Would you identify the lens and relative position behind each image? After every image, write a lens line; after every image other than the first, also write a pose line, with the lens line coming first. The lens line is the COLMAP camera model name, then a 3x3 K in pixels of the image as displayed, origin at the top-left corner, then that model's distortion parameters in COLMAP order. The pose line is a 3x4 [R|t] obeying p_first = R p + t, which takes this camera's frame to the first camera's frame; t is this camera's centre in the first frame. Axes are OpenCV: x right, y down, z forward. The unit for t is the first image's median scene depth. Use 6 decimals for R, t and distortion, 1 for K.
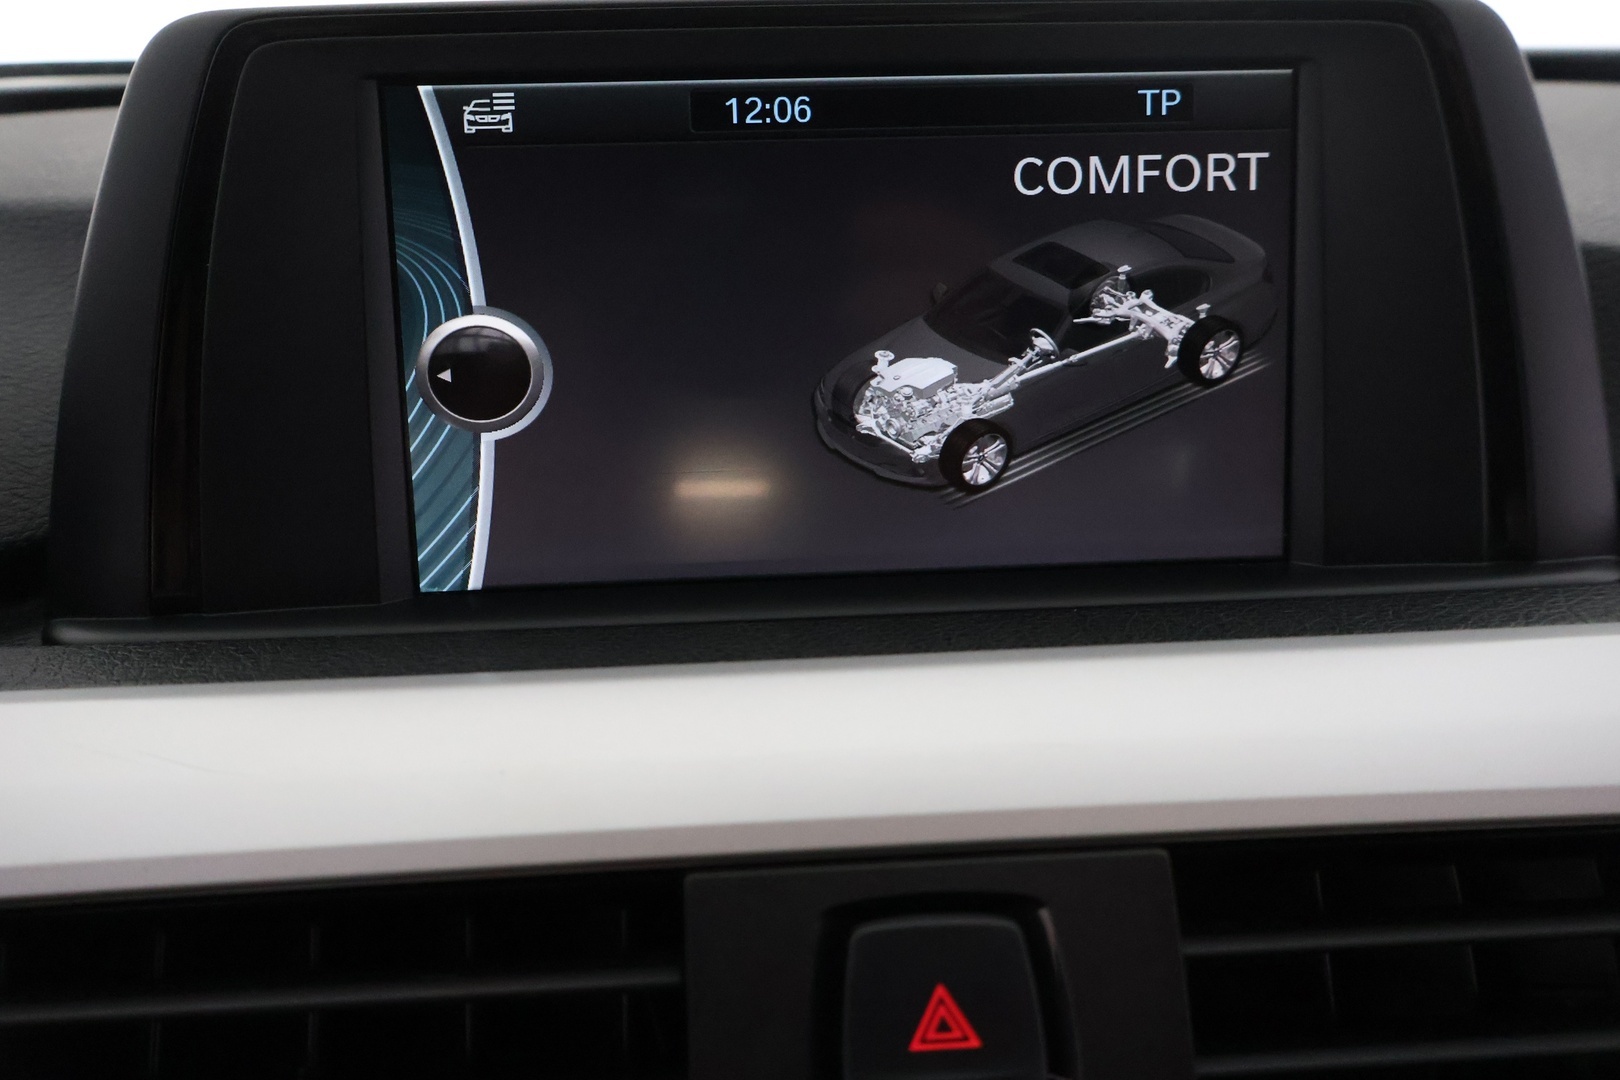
lens RADIAL K [[1399.8, 0, 810.6], [0, 1399.8, 542.9], [0, 0, 1]] dist [-0.004089, 0.016717]
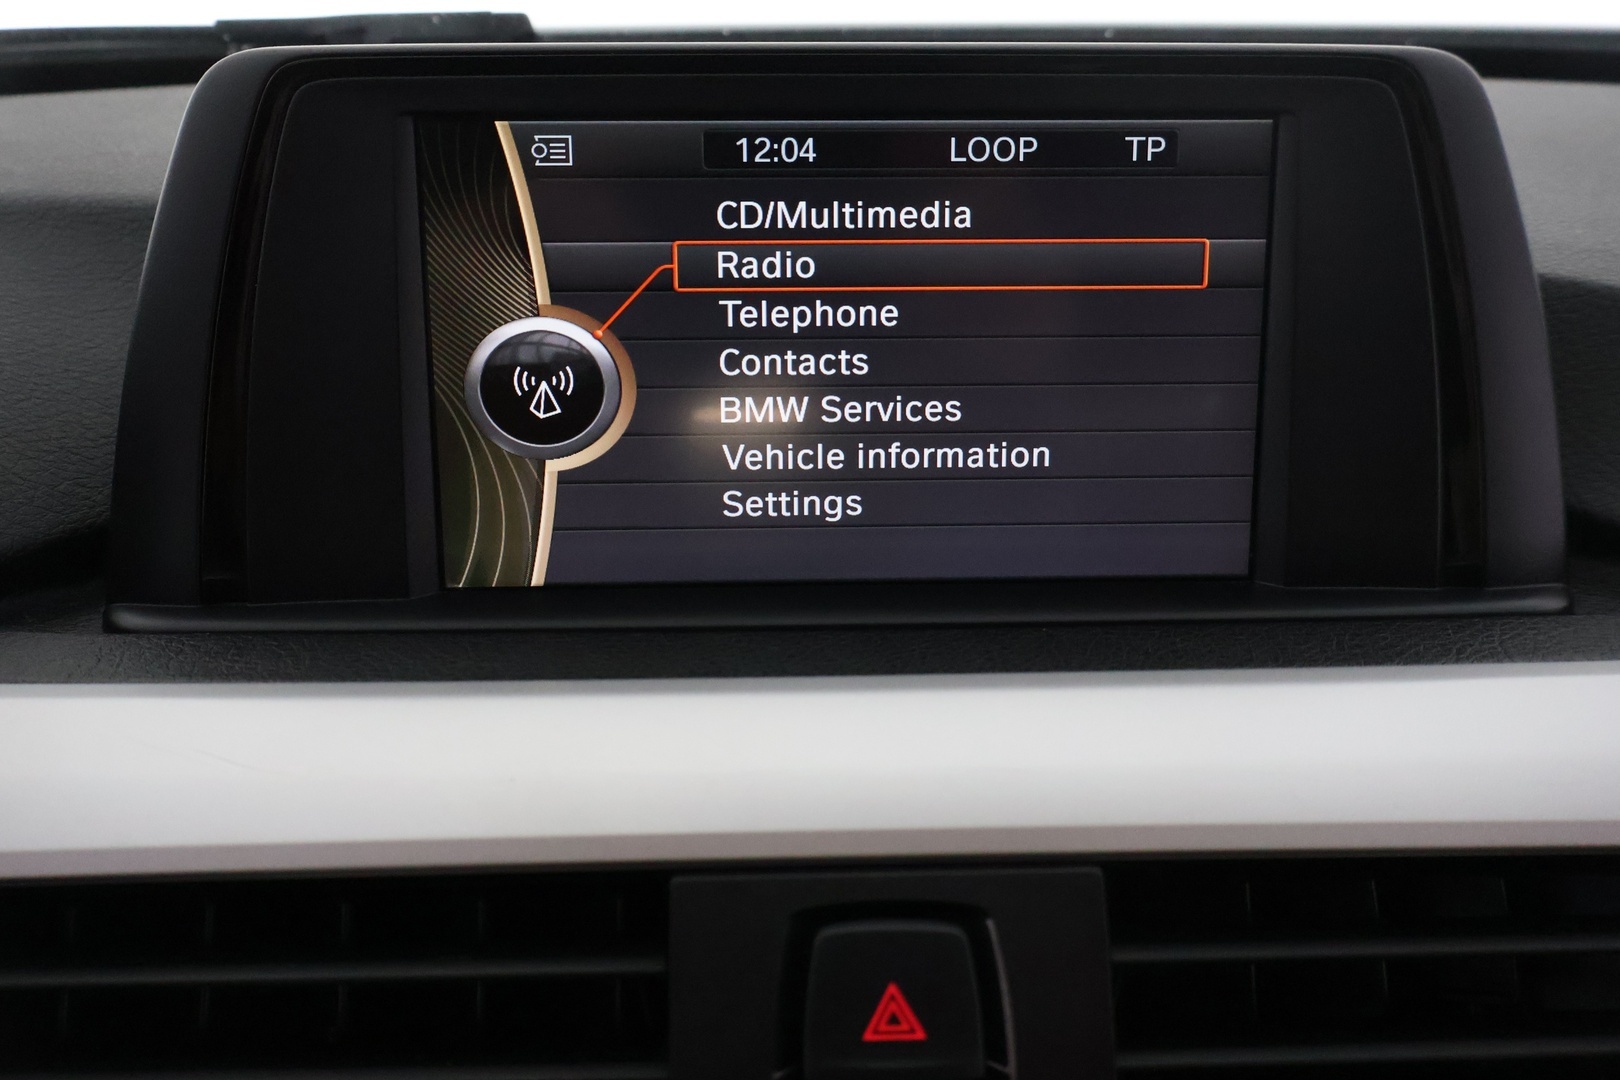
lens RADIAL K [[1399.8, 0, 807.3], [0, 1399.8, 528.6], [0, 0, 1]] dist [-0.004089, 0.016717]
pose [[0.999316, 0.028408, -0.023672, 0.027375], [-0.027411, 0.998765, 0.041448, -0.066072], [0.024820, -0.040771, 0.998860, -0.080754]]
